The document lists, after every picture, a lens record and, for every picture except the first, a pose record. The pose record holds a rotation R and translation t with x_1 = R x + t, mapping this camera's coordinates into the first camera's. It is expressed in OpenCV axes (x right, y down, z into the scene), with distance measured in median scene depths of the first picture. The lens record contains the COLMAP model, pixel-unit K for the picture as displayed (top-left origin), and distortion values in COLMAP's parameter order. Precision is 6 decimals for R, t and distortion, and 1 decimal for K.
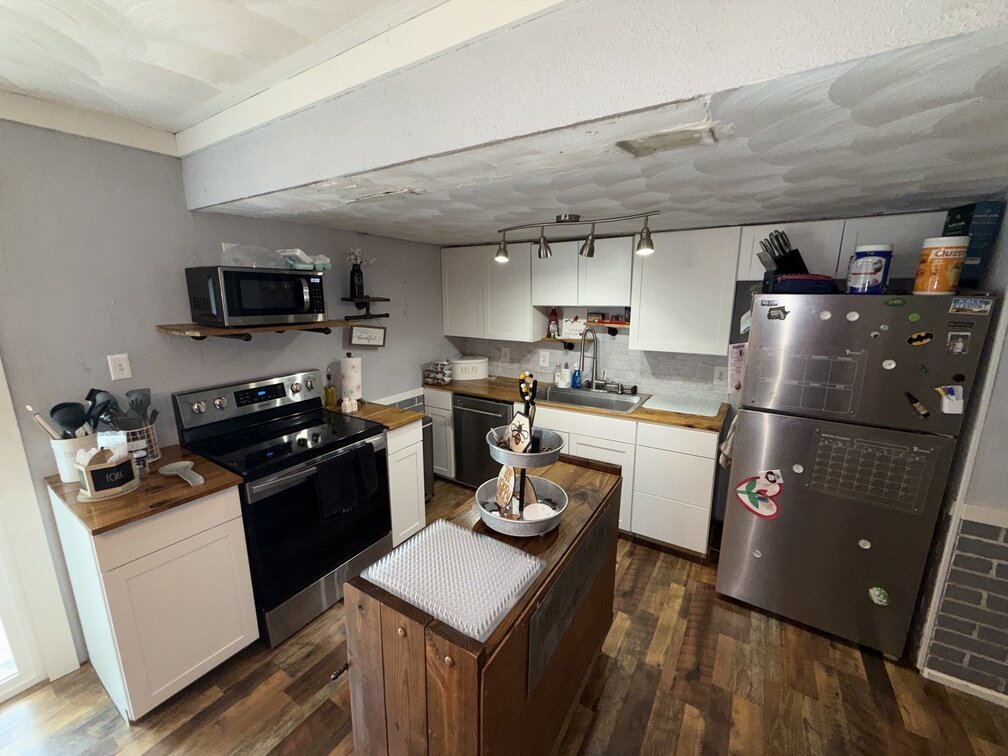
lens RADIAL K [[402.1, 0, 502.5], [0, 402.1, 375.6], [0, 0, 1]] dist [0.002334, 0.000204]
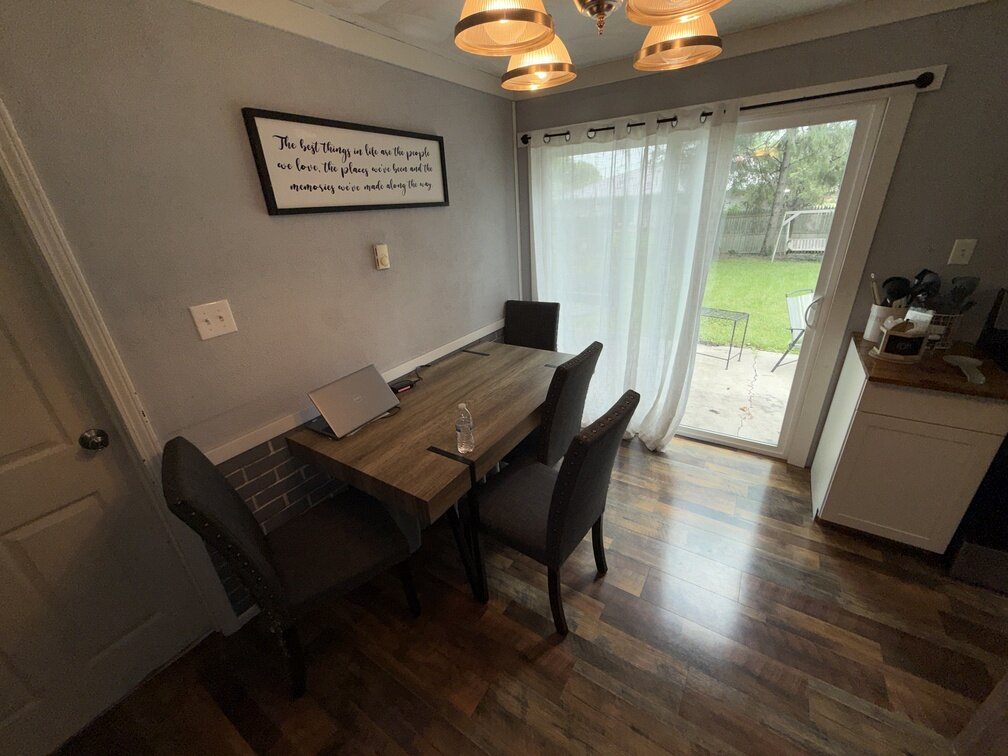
lens RADIAL K [[402.1, 0, 504.7], [0, 402.1, 375.1], [0, 0, 1]] dist [0.002334, 0.000204]
pose [[-0.006932, 0.401253, -0.915941, 0.133856], [-0.153862, 0.904627, 0.397462, 0.037389], [0.988068, 0.143684, 0.055467, -0.176963]]
